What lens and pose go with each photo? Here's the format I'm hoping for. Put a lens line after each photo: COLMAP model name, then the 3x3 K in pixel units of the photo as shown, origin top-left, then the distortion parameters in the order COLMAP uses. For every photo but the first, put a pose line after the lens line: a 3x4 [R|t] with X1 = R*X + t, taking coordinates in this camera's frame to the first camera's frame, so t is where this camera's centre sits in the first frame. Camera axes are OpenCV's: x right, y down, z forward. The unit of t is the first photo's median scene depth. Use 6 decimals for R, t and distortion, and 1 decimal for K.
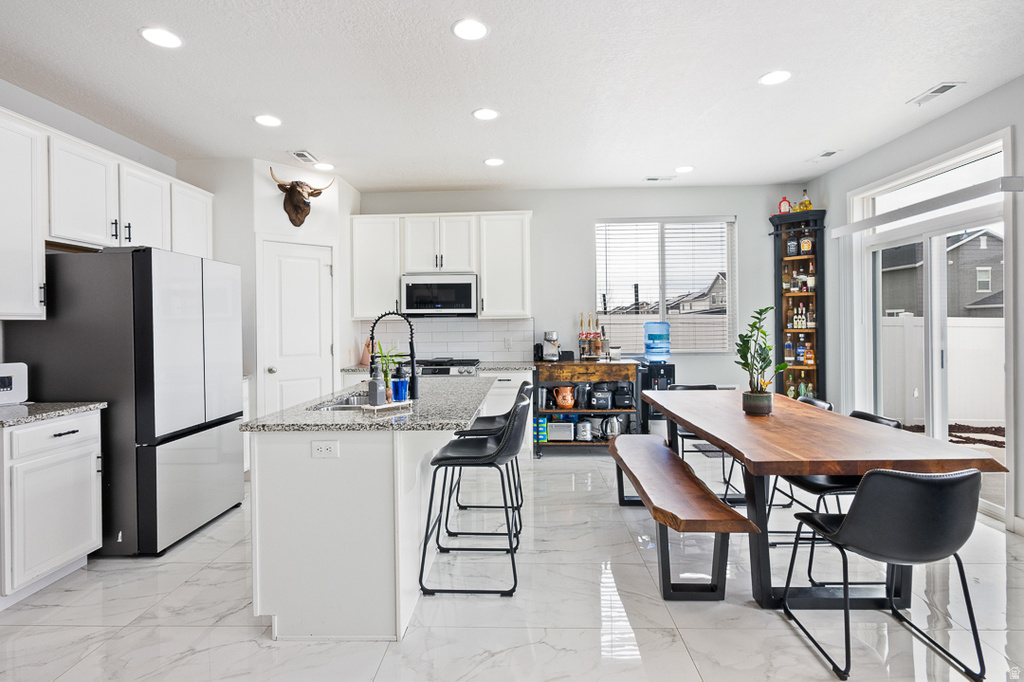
lens RADIAL K [[515.6, 0, 510.6], [0, 515.6, 325.4], [0, 0, 1]] dist [-0.007454, 0.000161]
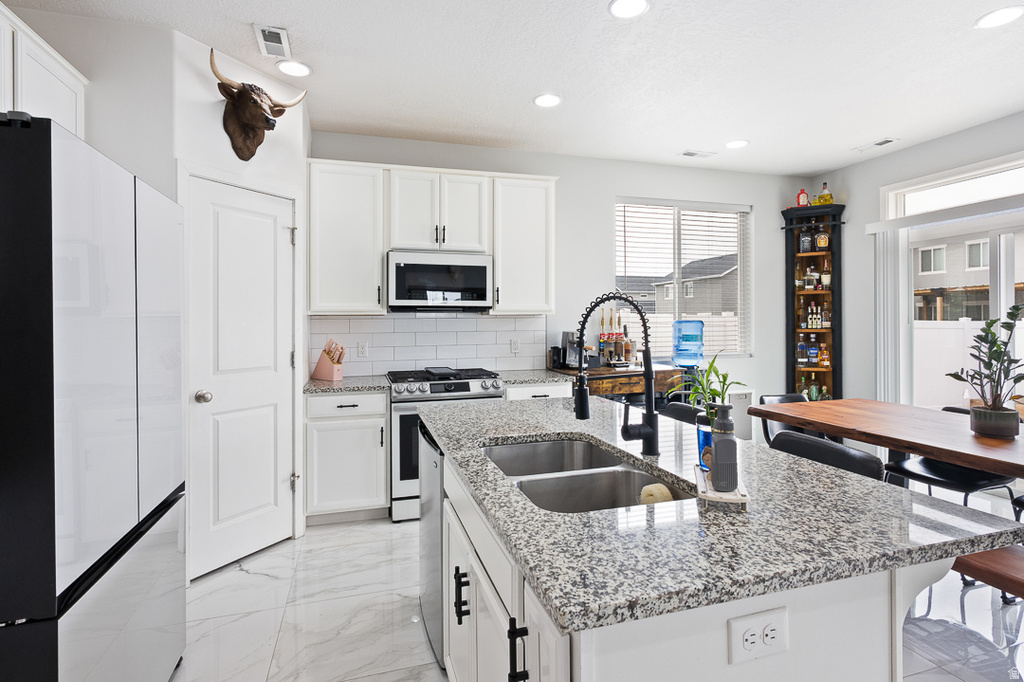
lens RADIAL K [[512.8, 0, 515.6], [0, 512.8, 322.8], [0, 0, 1]] dist [-0.001865, 0.000900]
pose [[0.946711, 0.005710, 0.322034, -0.269574], [-0.004153, 0.999976, -0.005522, 0.003385], [-0.322058, 0.003890, 0.946712, 0.283148]]
